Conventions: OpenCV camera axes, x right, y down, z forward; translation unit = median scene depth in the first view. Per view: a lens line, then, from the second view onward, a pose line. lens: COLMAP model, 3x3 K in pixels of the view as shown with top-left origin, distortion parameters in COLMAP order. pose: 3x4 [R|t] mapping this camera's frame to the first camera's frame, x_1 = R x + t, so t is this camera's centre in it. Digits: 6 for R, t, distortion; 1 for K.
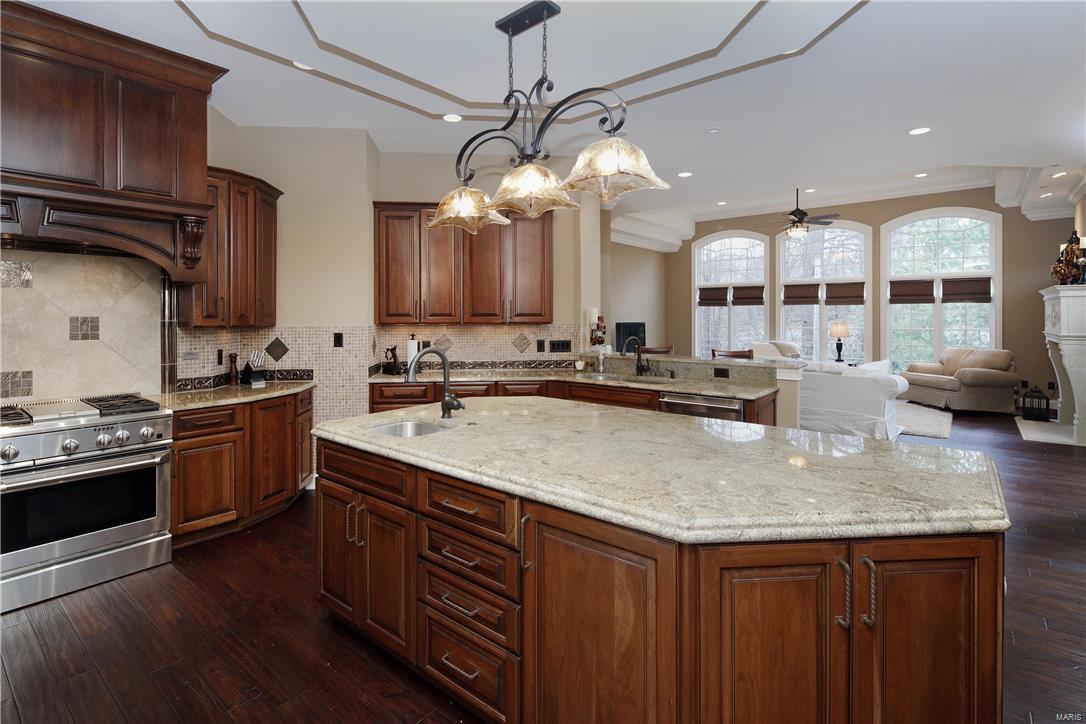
lens RADIAL K [[533.3, 0, 537.6], [0, 533.3, 316.8], [0, 0, 1]] dist [0.002402, 0.000514]
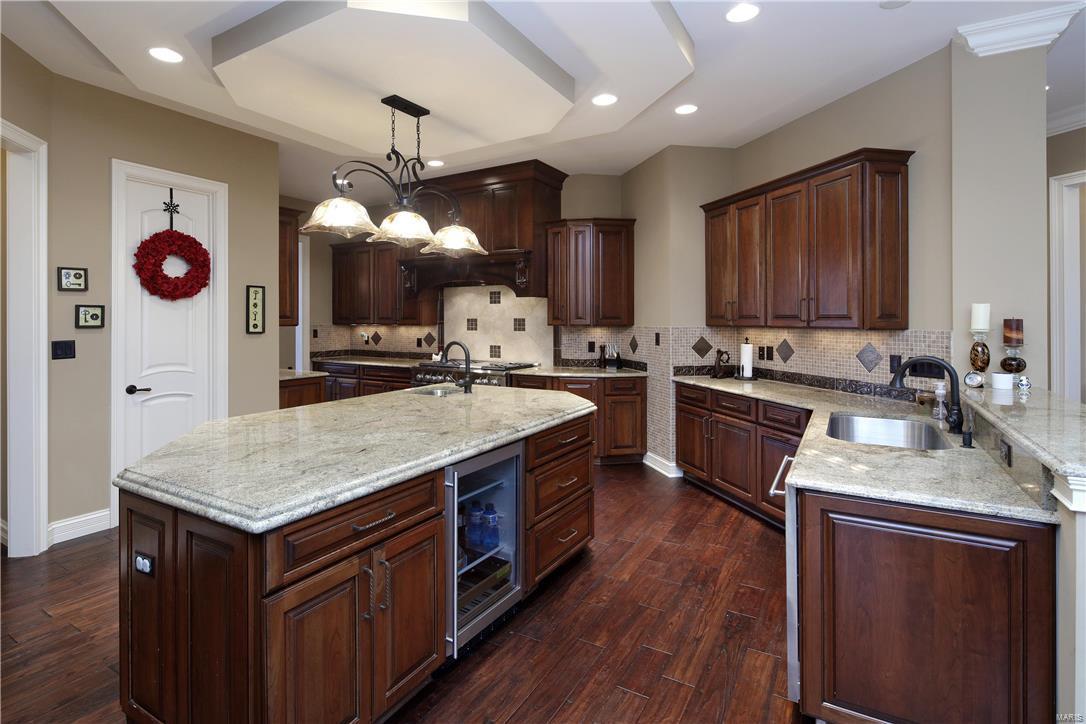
lens RADIAL K [[522.4, 0, 537.2], [0, 522.4, 321.2], [0, 0, 1]] dist [-0.000597, 0.000129]
pose [[0.158709, 0.006197, -0.987306, 0.706261], [0.000250, 0.999980, 0.006317, -0.002822], [0.987325, -0.001249, 0.158705, 0.572492]]
